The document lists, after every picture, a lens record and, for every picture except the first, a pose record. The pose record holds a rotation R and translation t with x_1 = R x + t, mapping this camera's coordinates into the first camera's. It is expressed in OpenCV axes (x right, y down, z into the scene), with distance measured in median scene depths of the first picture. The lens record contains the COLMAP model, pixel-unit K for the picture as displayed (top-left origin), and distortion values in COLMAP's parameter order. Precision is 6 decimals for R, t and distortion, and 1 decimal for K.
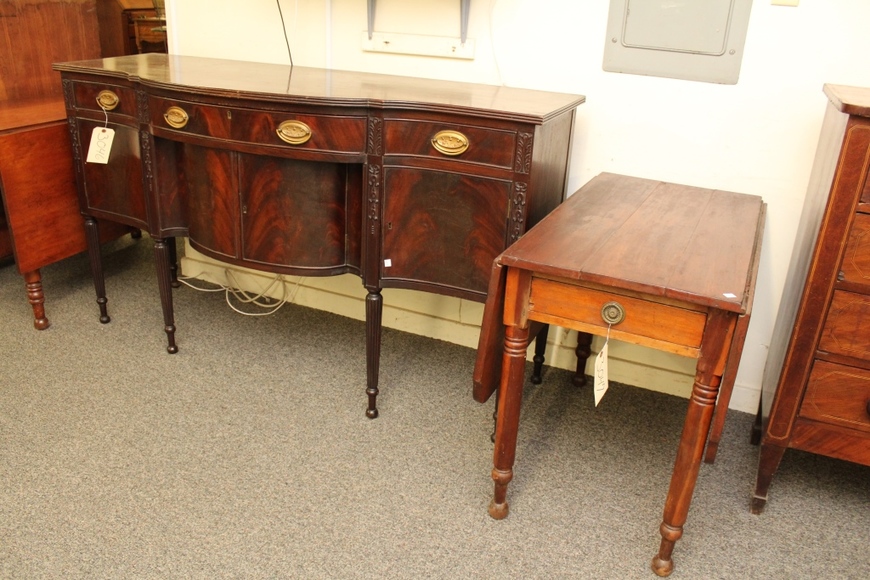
lens RADIAL K [[716.2, 0, 435.0], [0, 716.2, 290.0], [0, 0, 1]] dist [-0.152204, 0.122758]
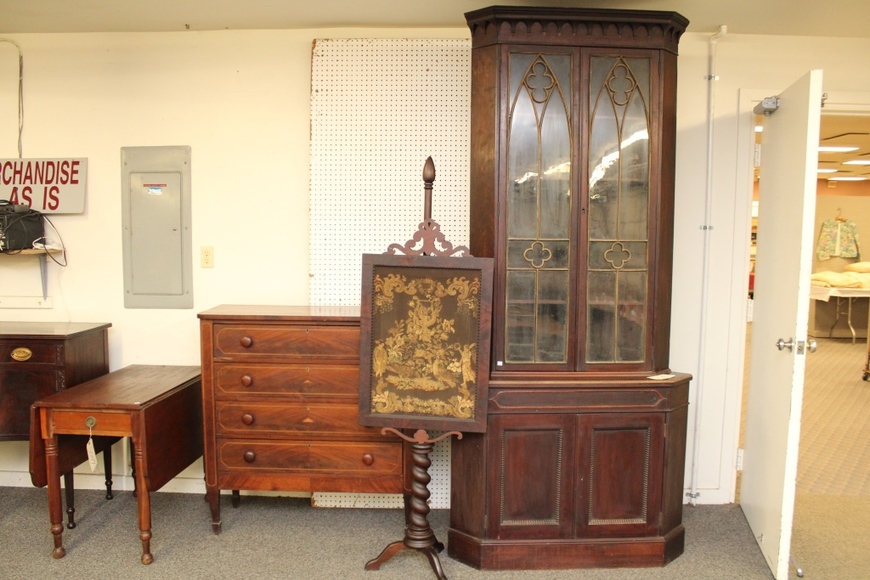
lens RADIAL K [[716.2, 0, 435.0], [0, 716.2, 290.0], [0, 0, 1]] dist [-0.152204, 0.122758]
pose [[0.925248, -0.073378, 0.372198, 0.363373], [0.184852, 0.943965, -0.273423, 0.326514], [-0.331278, 0.321785, 0.886966, -1.010847]]
